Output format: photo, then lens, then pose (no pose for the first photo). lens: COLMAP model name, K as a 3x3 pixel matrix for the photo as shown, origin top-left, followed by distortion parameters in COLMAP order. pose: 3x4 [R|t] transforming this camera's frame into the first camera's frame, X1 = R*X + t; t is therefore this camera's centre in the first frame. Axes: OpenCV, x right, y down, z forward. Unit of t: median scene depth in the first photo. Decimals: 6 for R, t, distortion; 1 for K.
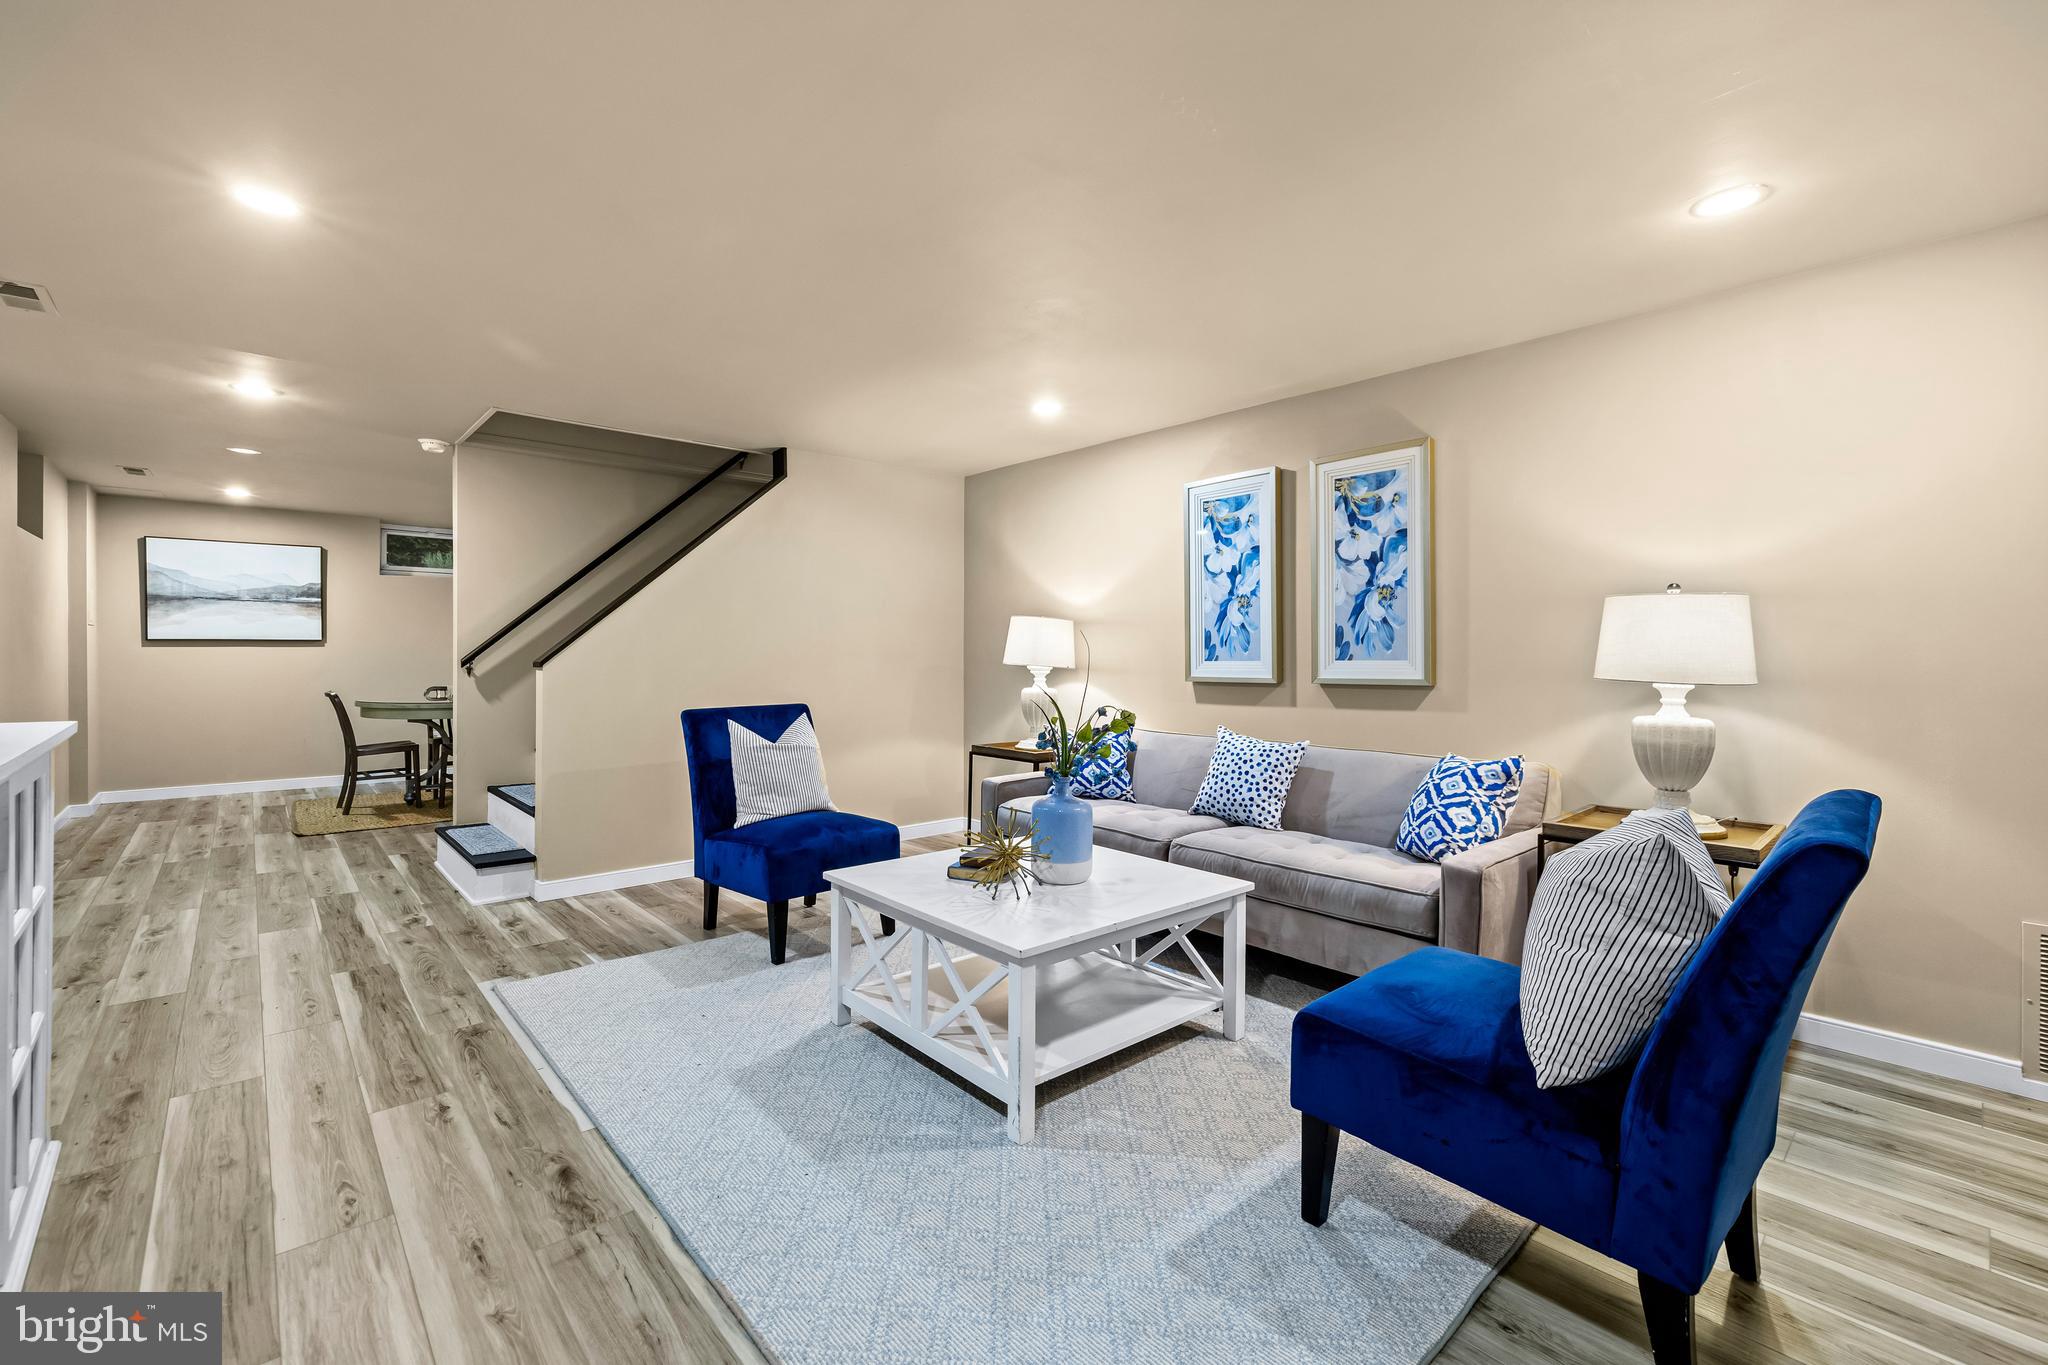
lens RADIAL K [[872.3, 0, 1019.2], [0, 872.3, 656.8], [0, 0, 1]] dist [-0.001207, 0.000054]
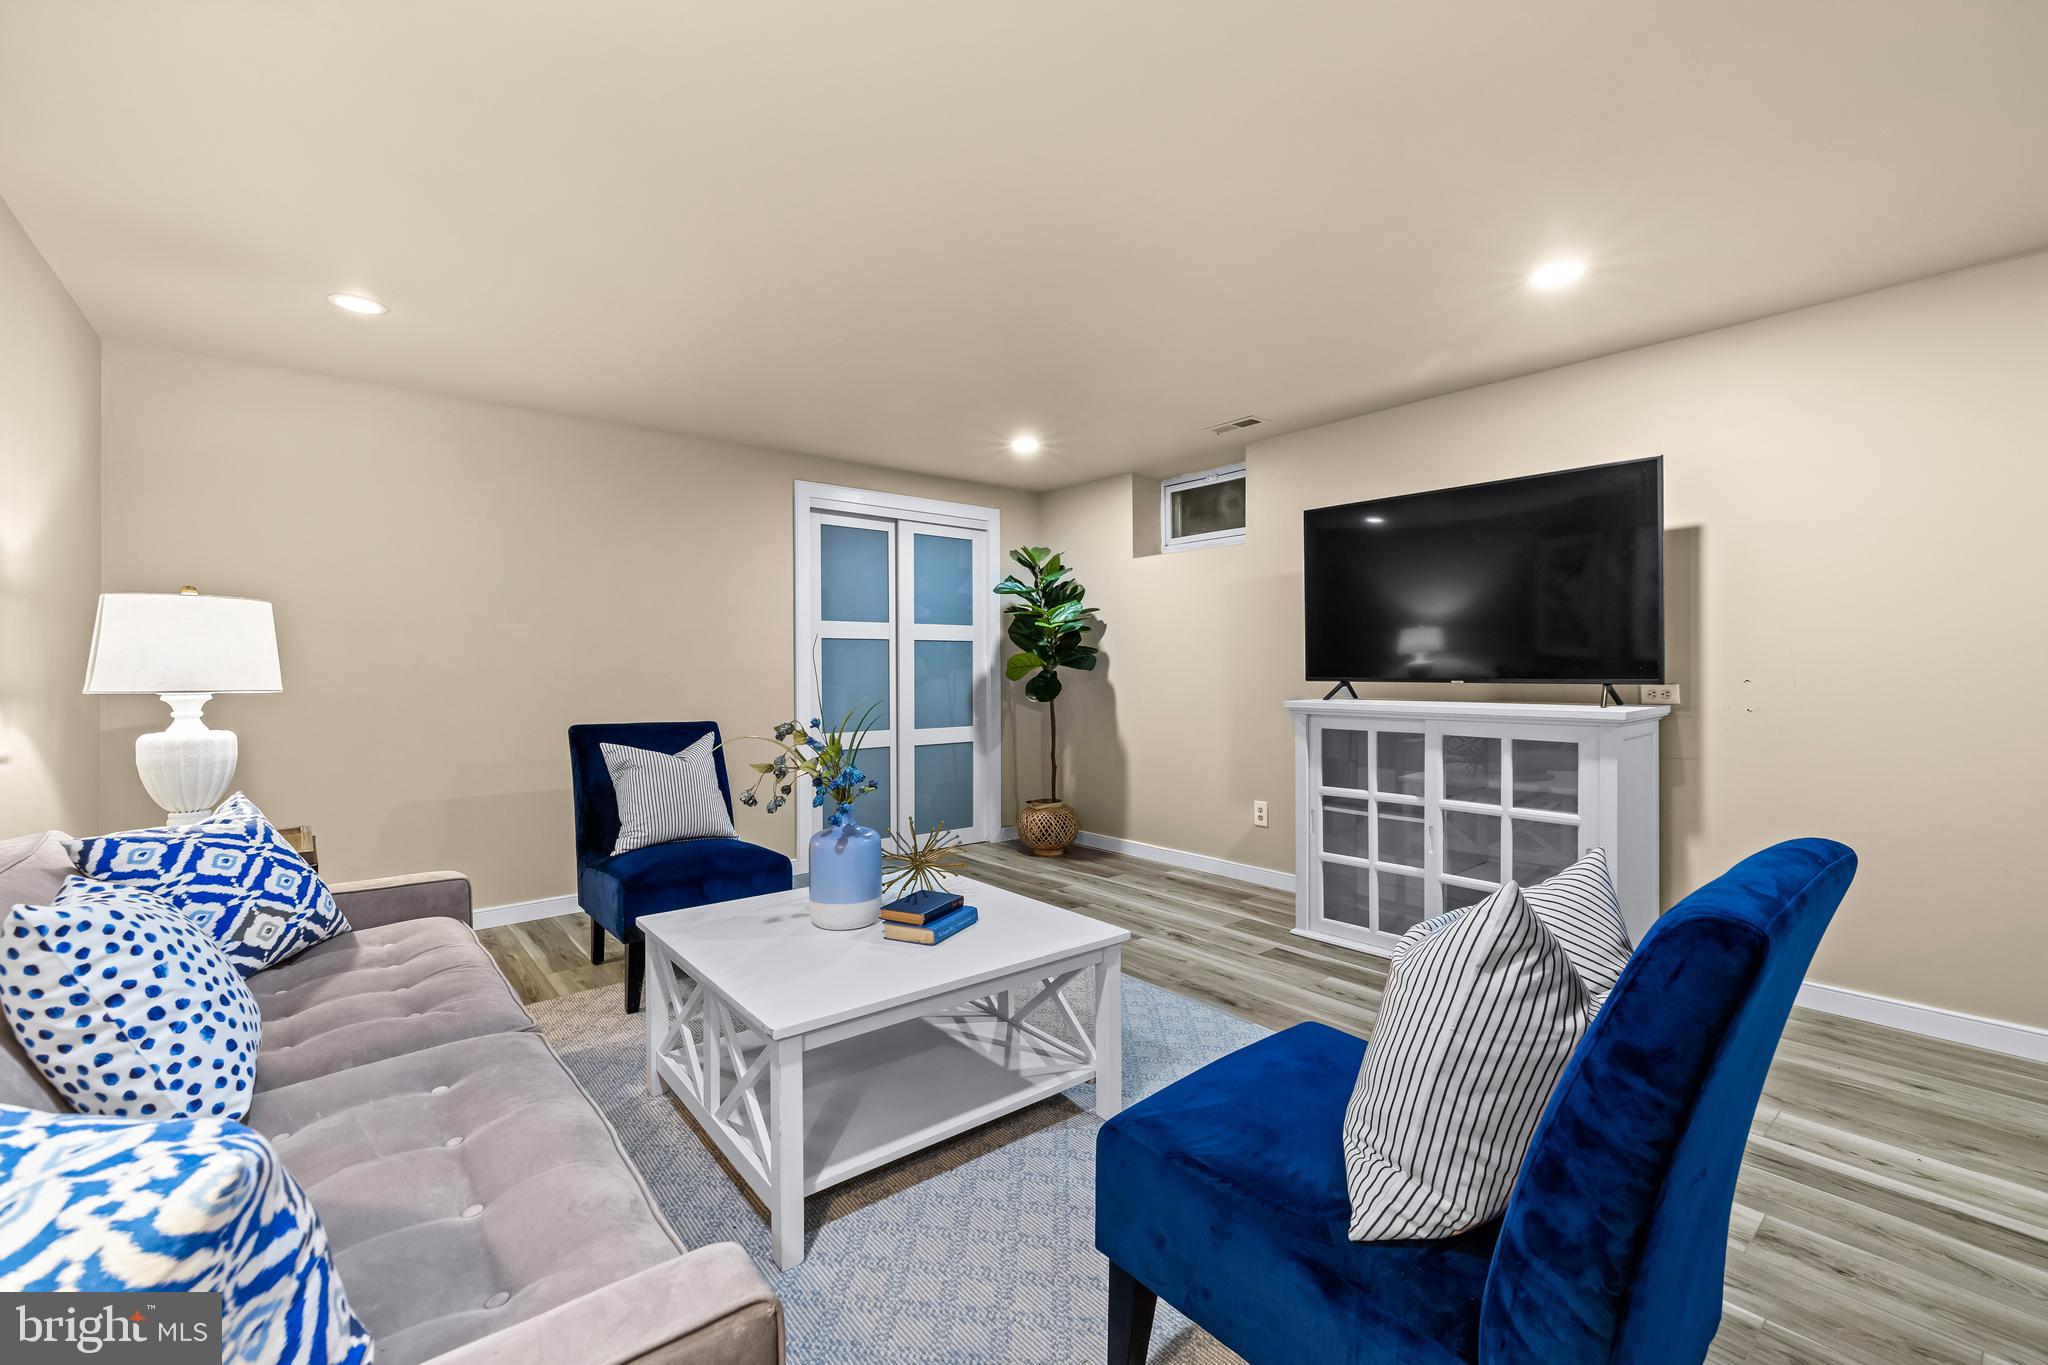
lens RADIAL K [[863.9, 0, 1015.6], [0, 863.9, 670.6], [0, 0, 1]] dist [0.001070, 0.000151]
pose [[-0.998782, 0.000210, 0.049342, -0.148249], [0.000559, 0.999975, 0.007052, -0.001997], [-0.049339, 0.007071, -0.998757, 1.718566]]
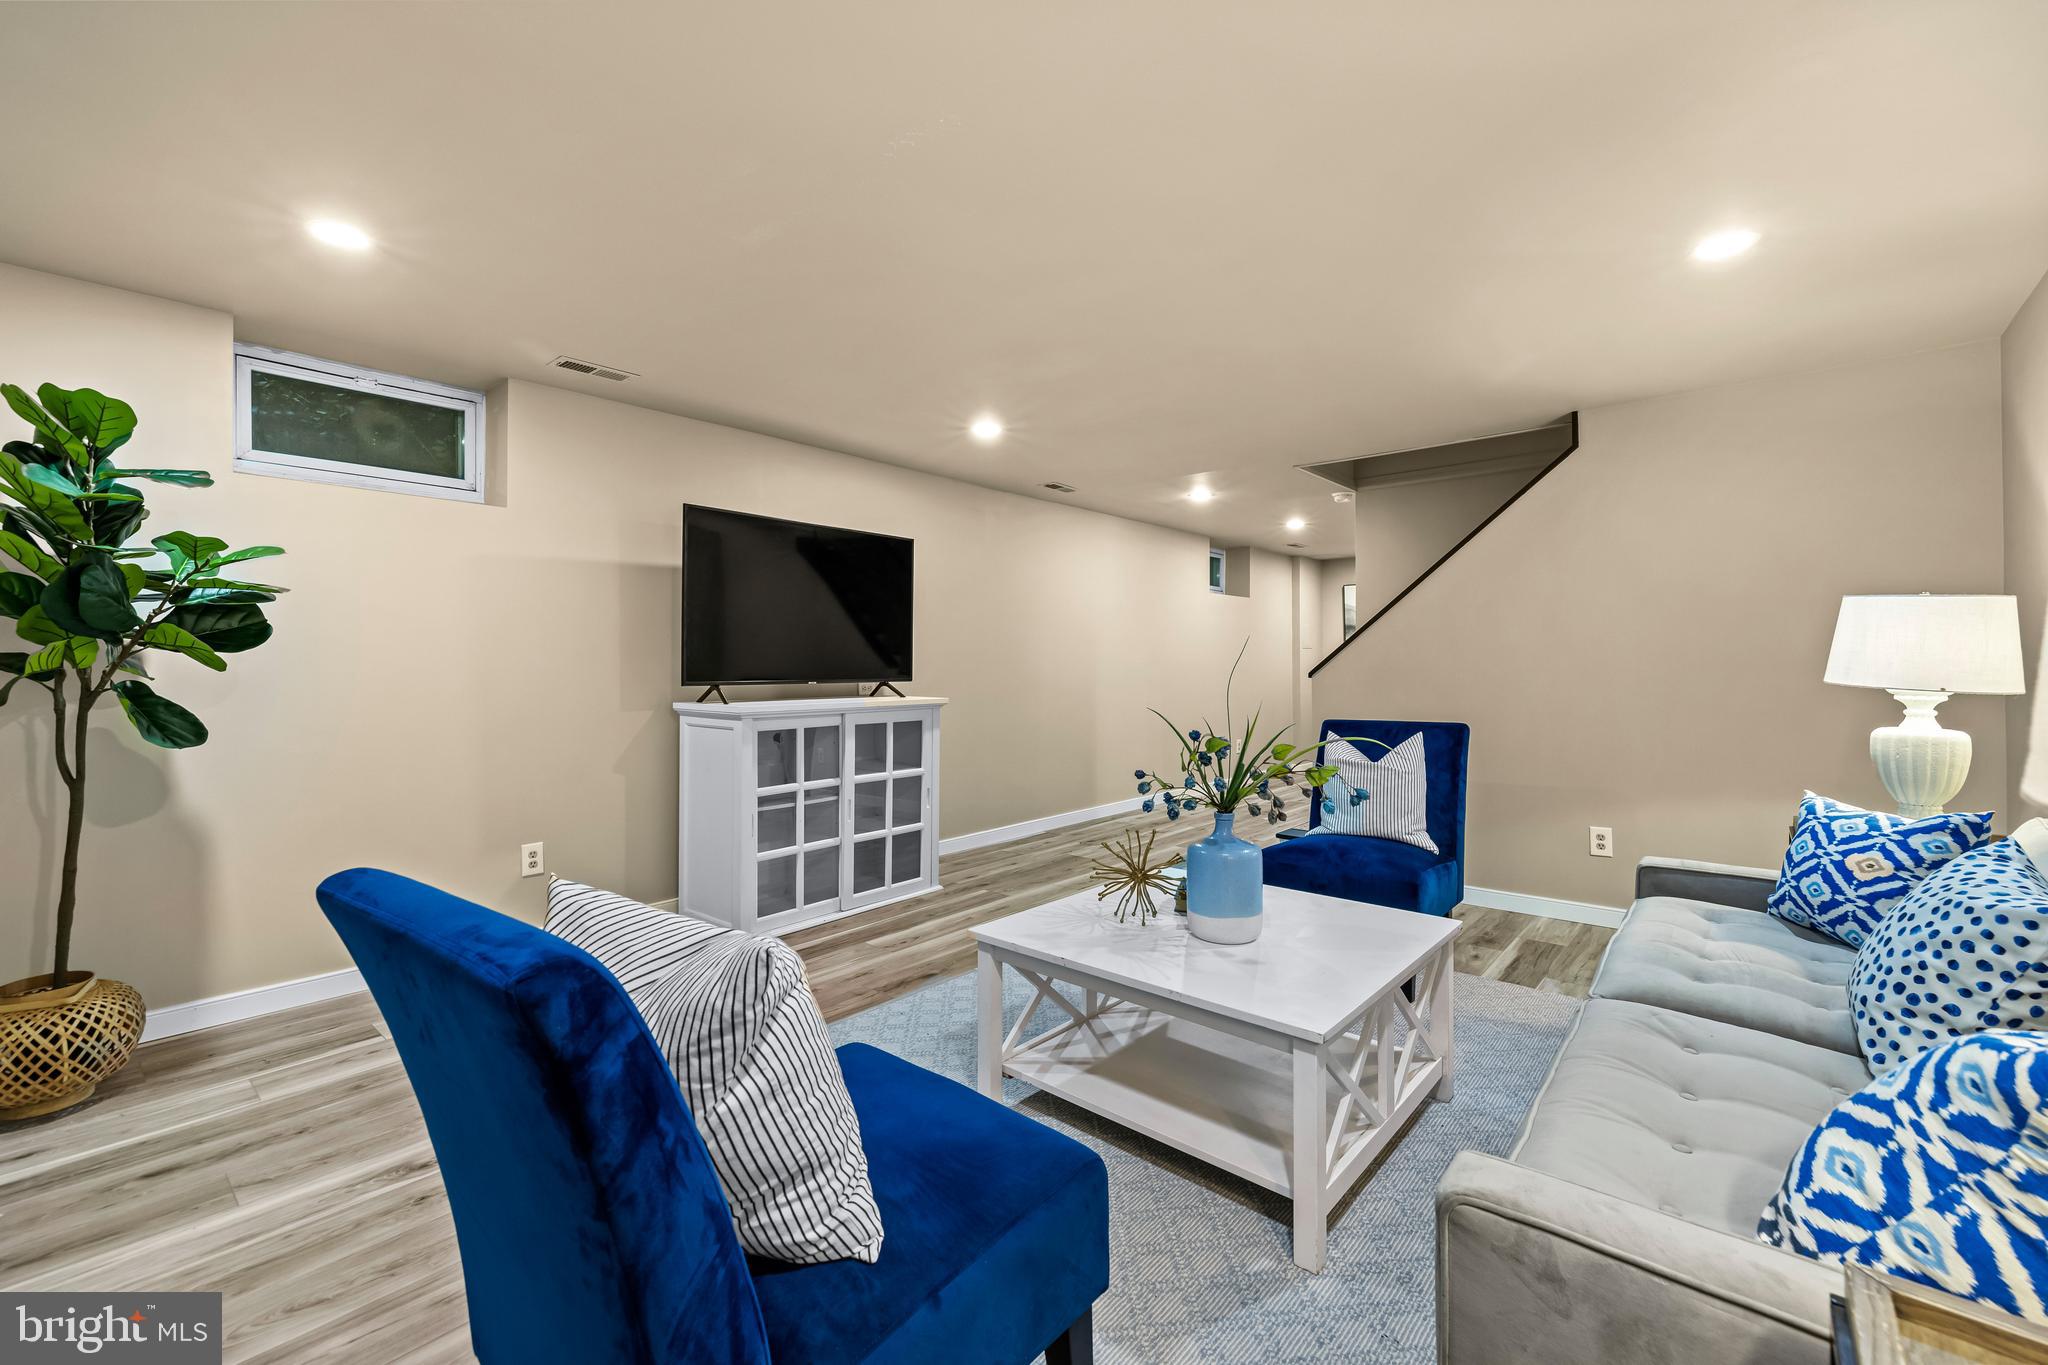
lens RADIAL K [[860.9, 0, 1017.0], [0, 860.9, 660.9], [0, 0, 1]] dist [-0.002694, -0.000269]
pose [[0.119075, -0.009437, -0.992840, 0.788971], [-0.001284, 0.999953, -0.009659, -0.000782], [0.992884, 0.002425, 0.119057, 0.655221]]
